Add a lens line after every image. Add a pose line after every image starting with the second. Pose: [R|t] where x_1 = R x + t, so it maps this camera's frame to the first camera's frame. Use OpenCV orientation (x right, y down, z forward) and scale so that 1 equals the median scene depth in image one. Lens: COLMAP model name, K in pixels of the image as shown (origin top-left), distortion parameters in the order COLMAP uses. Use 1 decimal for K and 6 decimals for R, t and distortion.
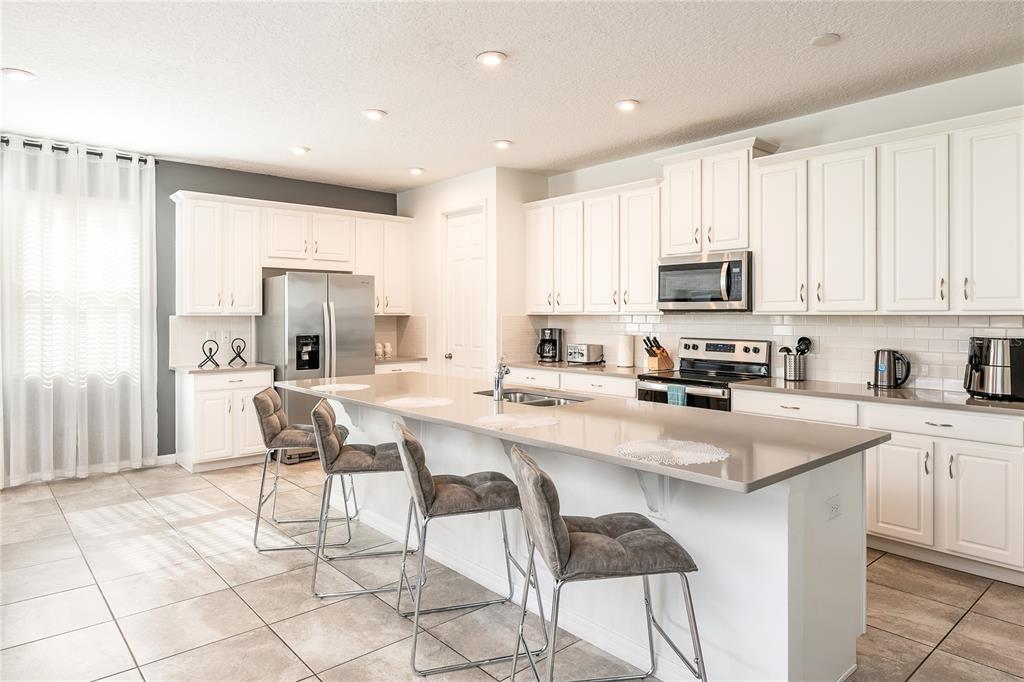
lens RADIAL K [[626.4, 0, 511.8], [0, 626.4, 317.0], [0, 0, 1]] dist [-0.001209, -0.000878]
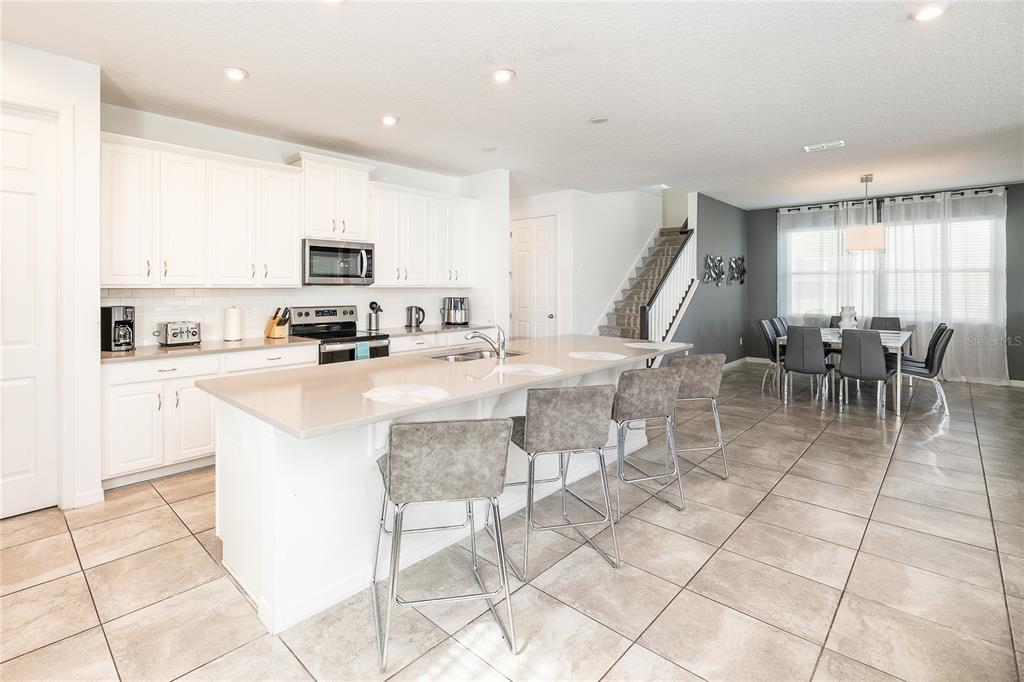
lens RADIAL K [[406.1, 0, 511.6], [0, 406.1, 283.9], [0, 0, 1]] dist [0.001801, 0.000152]
pose [[-0.026101, 0.005215, 0.999646, -0.544577], [0.002659, 0.999983, -0.005147, -0.006229], [-0.999656, 0.002523, -0.026115, 0.667023]]
